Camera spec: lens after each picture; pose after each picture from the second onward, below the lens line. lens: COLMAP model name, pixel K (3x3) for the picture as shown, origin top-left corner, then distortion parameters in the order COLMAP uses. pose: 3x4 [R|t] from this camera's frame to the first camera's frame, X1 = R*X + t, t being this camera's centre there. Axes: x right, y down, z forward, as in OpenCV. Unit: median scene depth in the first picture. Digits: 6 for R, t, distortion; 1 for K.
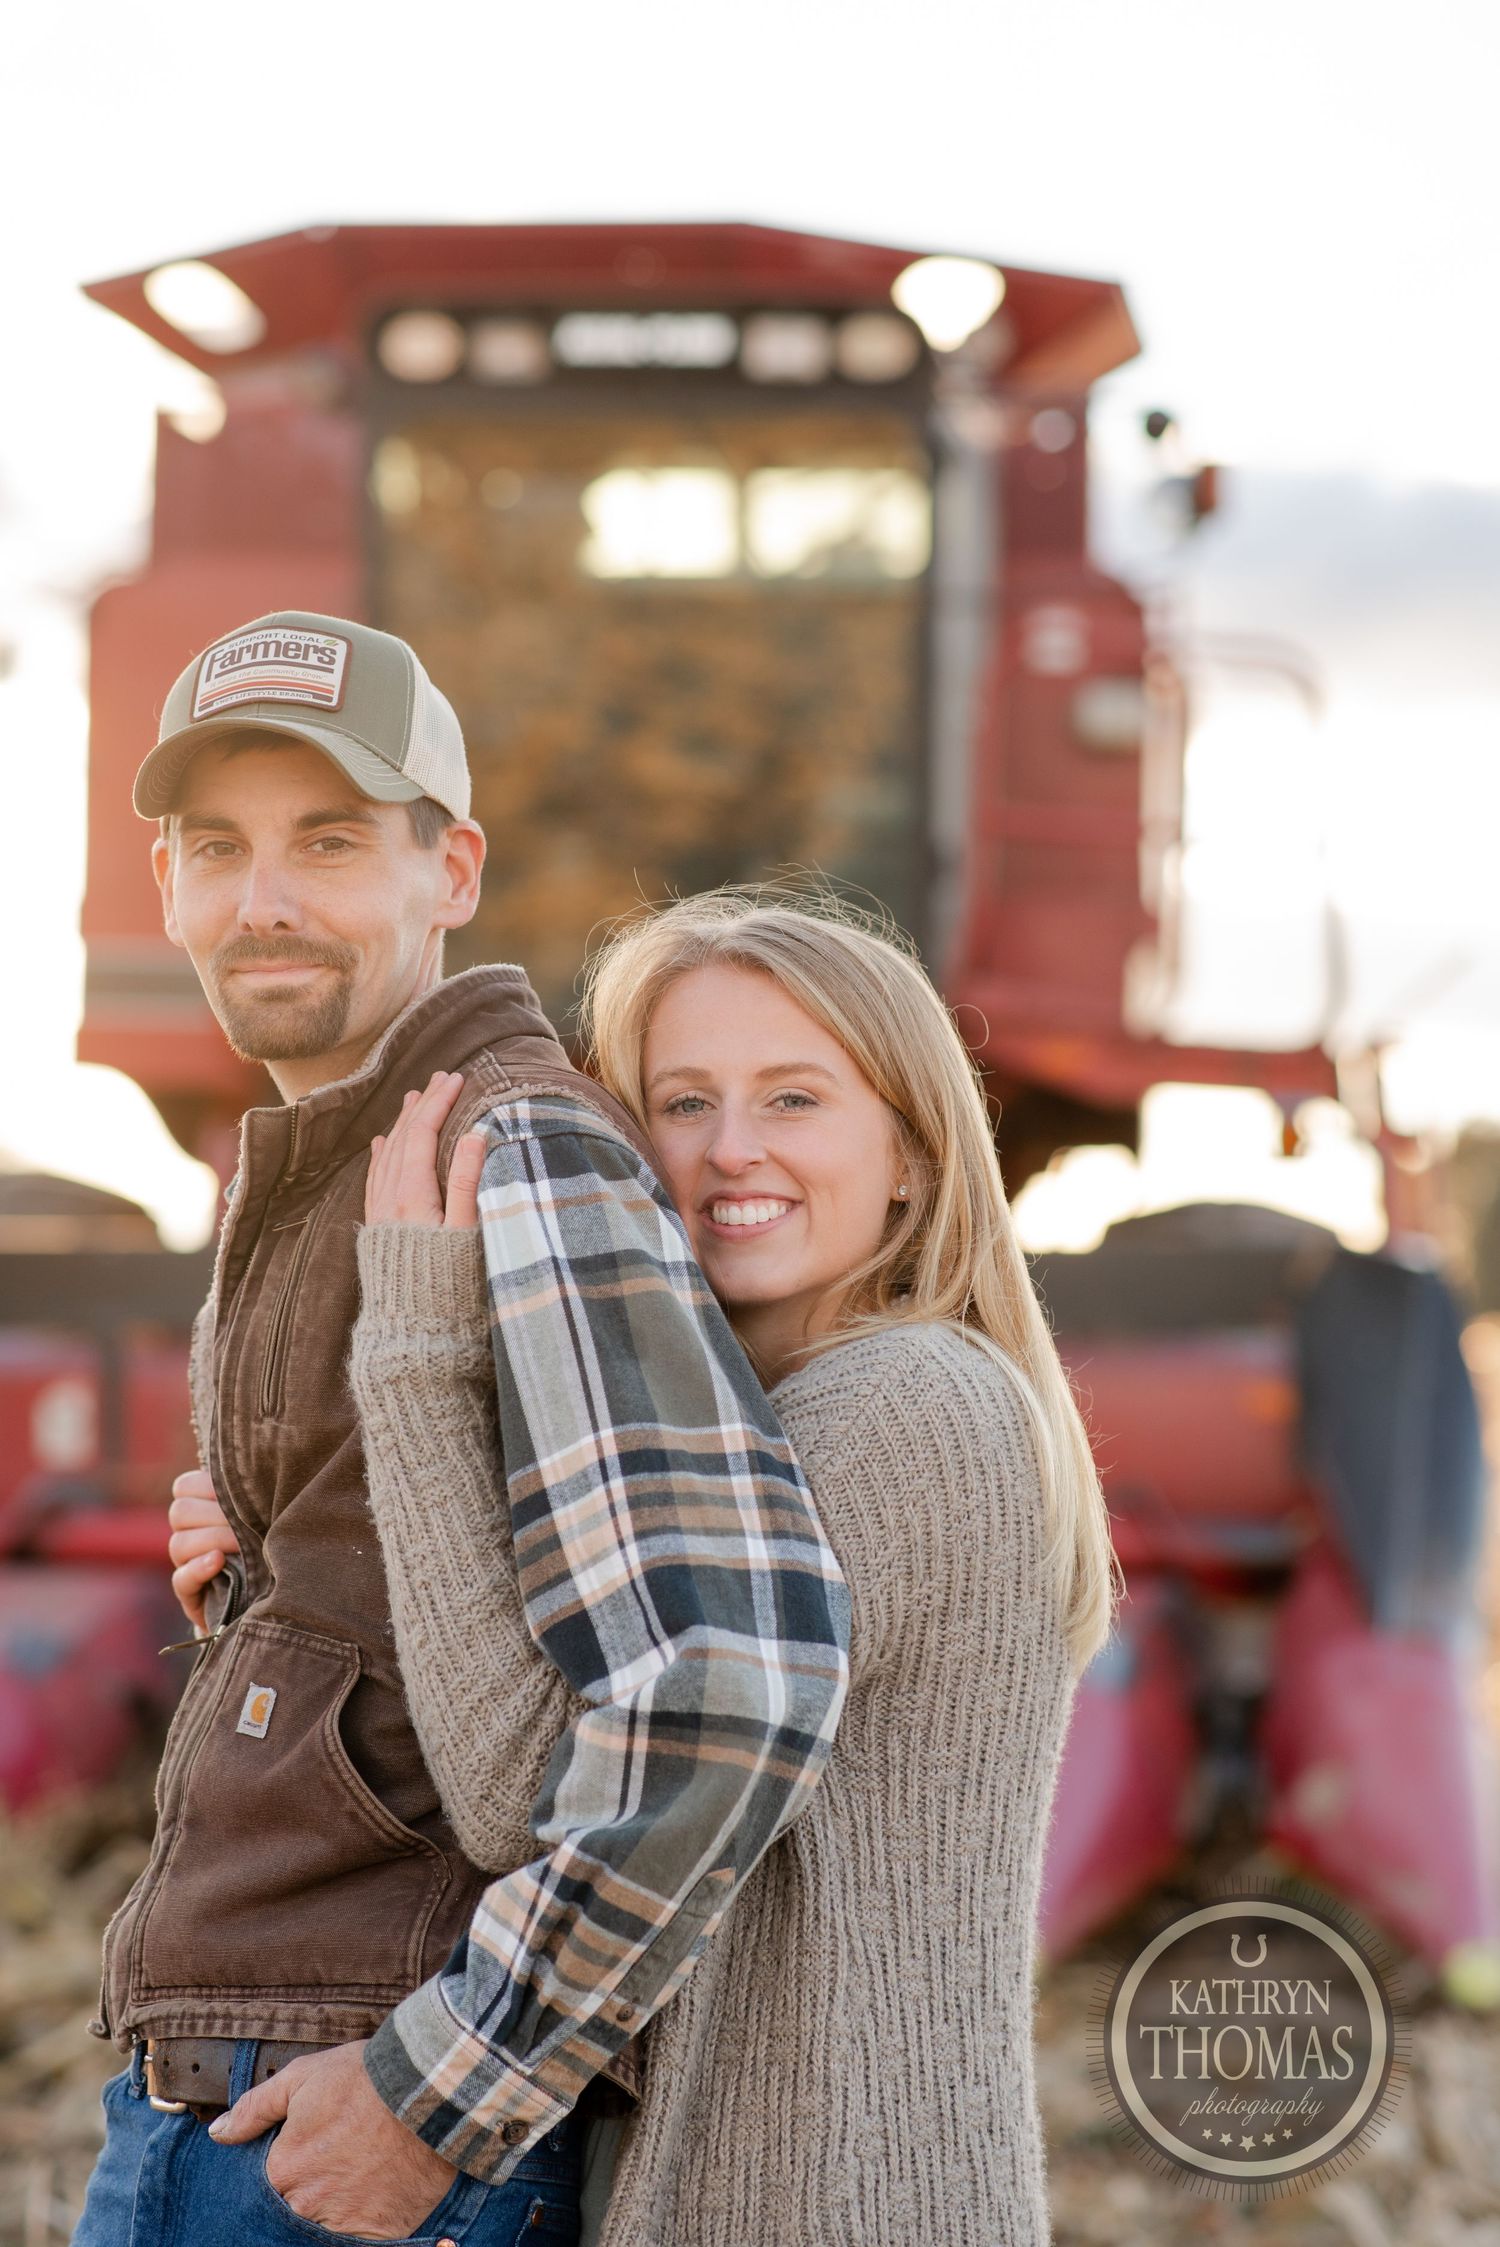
lens RADIAL K [[5403.6, 0, 751.1], [0, 5403.6, 1102.5], [0, 0, 1]] dist [0.067839, -0.021049]
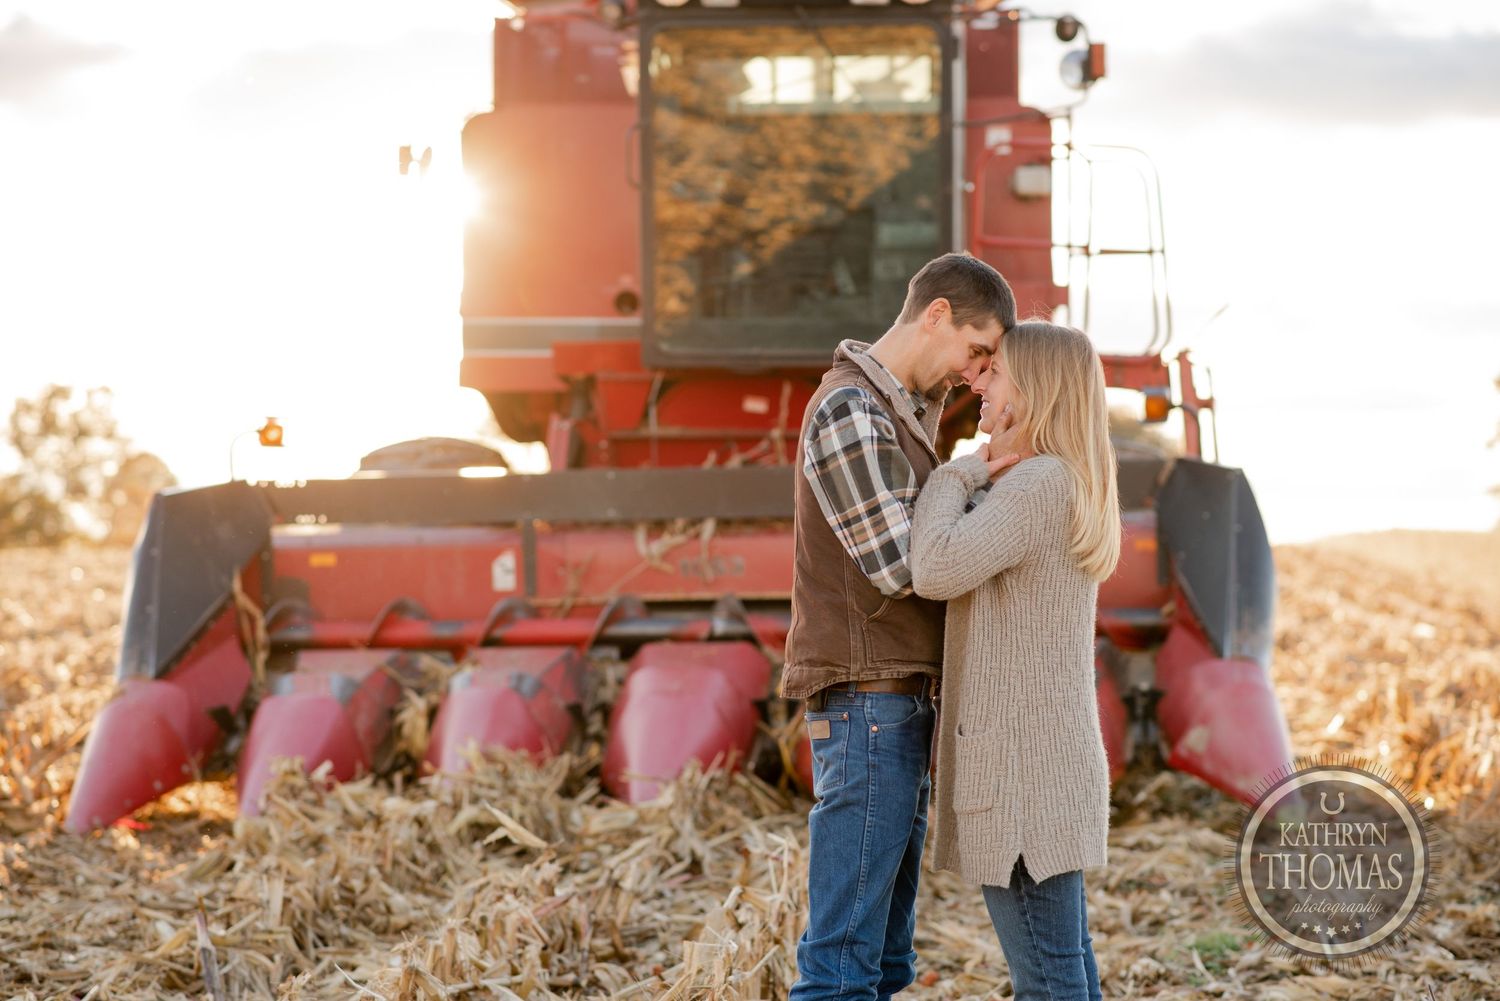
lens RADIAL K [[3607.2, 0, 748.5], [0, 3607.2, 497.2], [0, 0, 1]] dist [0.067839, -0.021049]
pose [[0.998992, -0.020082, 0.040143, -0.081308], [0.019111, 0.999519, 0.024428, 0.003825], [-0.040614, -0.023636, 0.998895, -0.227219]]
